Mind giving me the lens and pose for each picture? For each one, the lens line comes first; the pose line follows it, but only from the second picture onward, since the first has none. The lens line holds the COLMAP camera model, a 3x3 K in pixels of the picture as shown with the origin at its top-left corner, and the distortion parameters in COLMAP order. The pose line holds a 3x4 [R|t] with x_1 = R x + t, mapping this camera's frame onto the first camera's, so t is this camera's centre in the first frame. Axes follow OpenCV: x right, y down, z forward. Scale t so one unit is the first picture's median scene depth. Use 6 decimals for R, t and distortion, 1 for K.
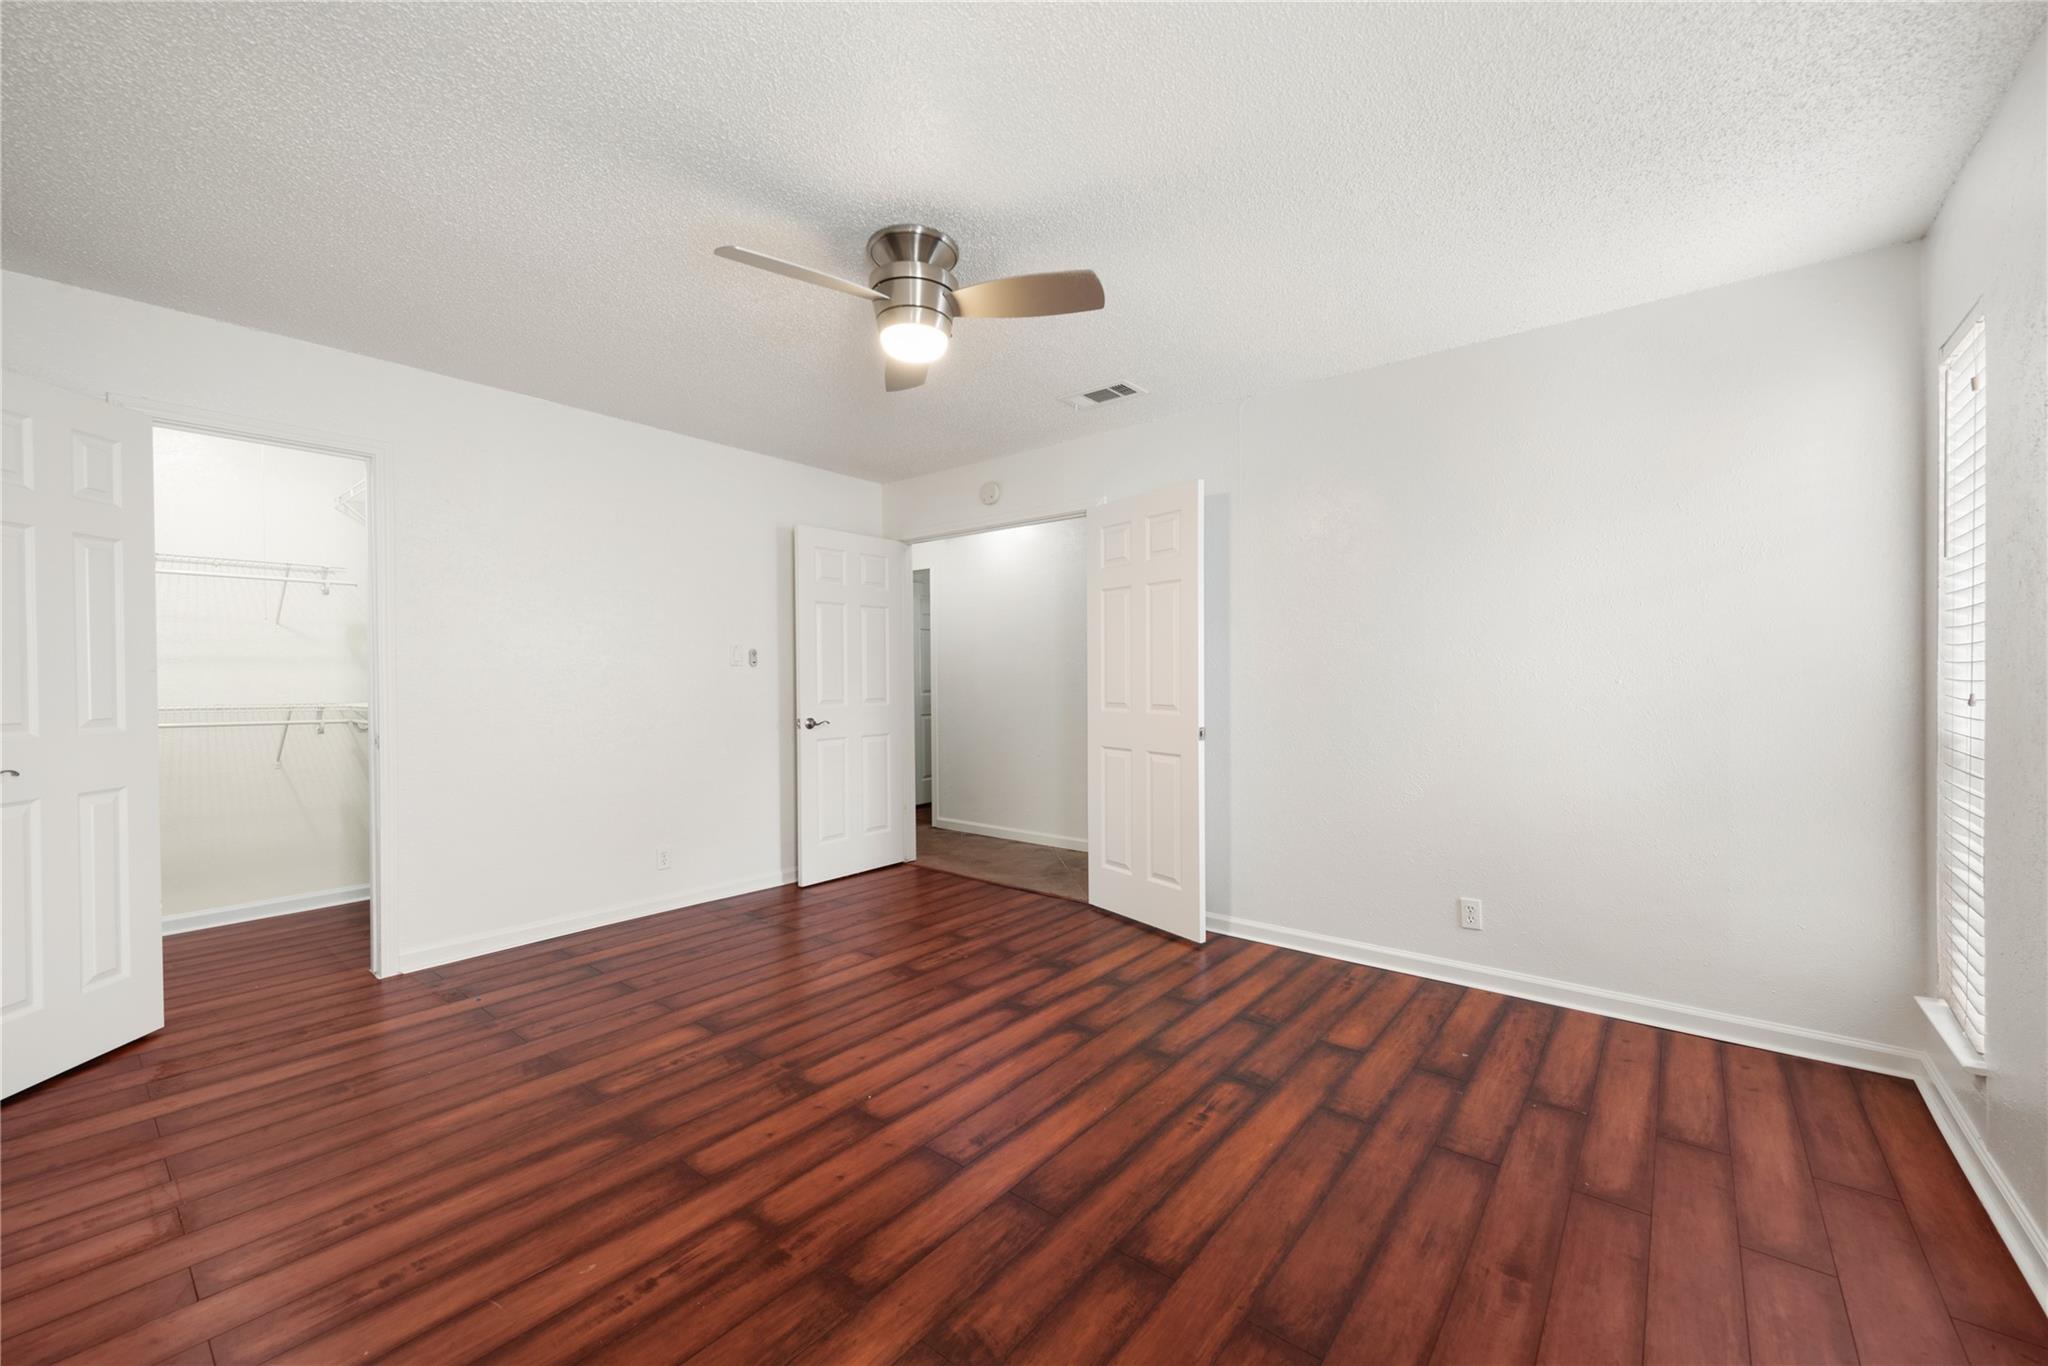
lens RADIAL K [[806.8, 0, 1035.9], [0, 806.8, 678.6], [0, 0, 1]] dist [0.002673, -0.000024]
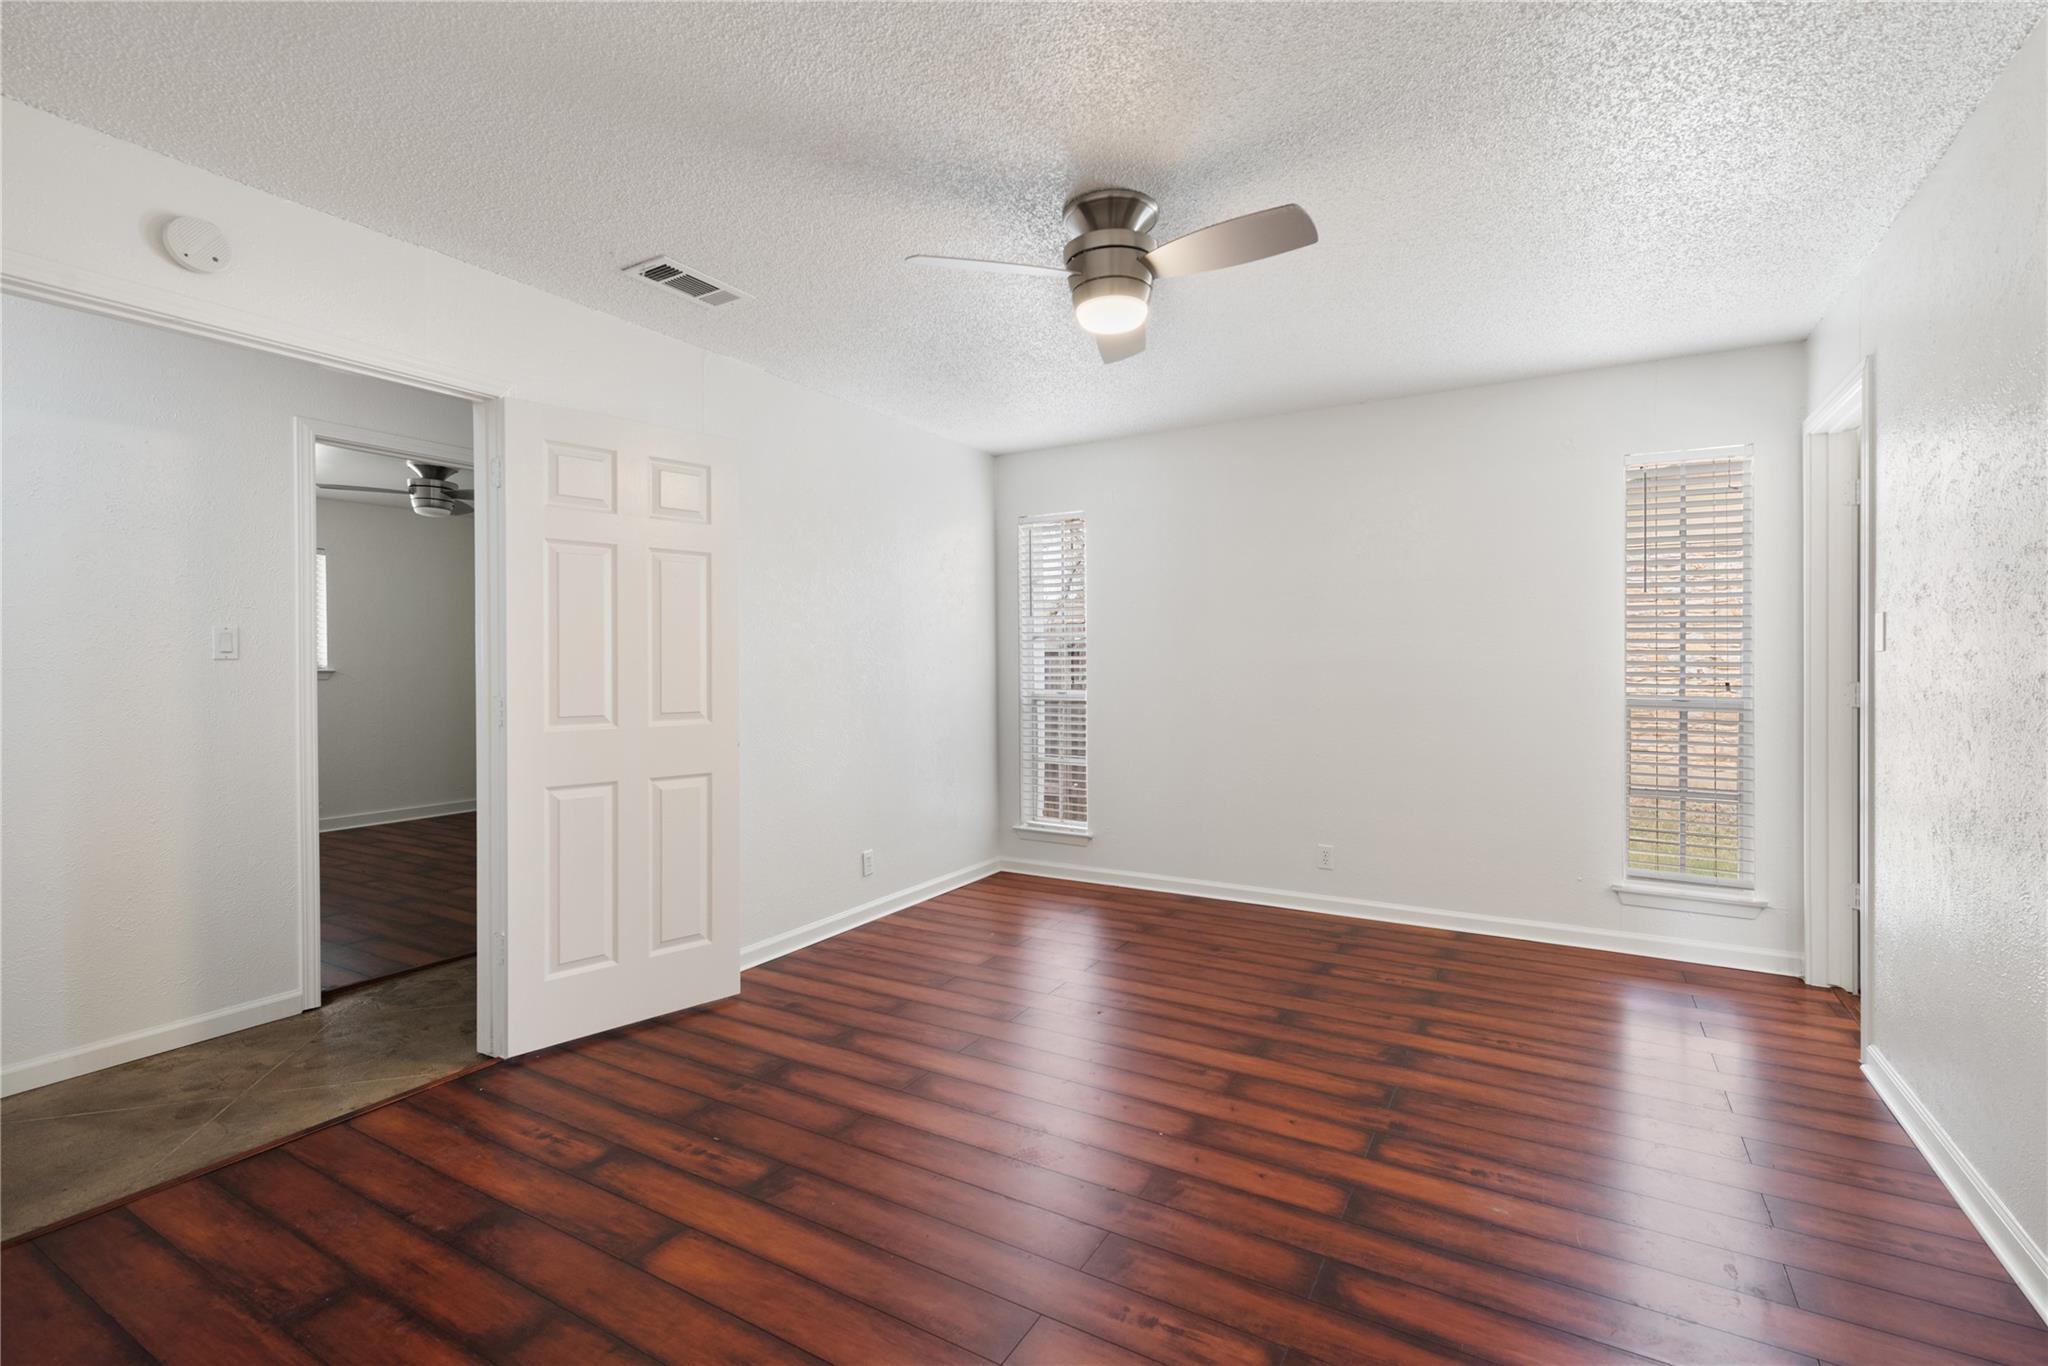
lens RADIAL K [[914.9, 0, 1035.0], [0, 914.9, 671.1], [0, 0, 1]] dist [0.004844, -0.000640]
pose [[-0.154318, -0.005182, 0.988008, -1.400236], [0.013538, 0.999881, 0.007359, -0.017501], [-0.987928, 0.014512, -0.154230, 1.501748]]
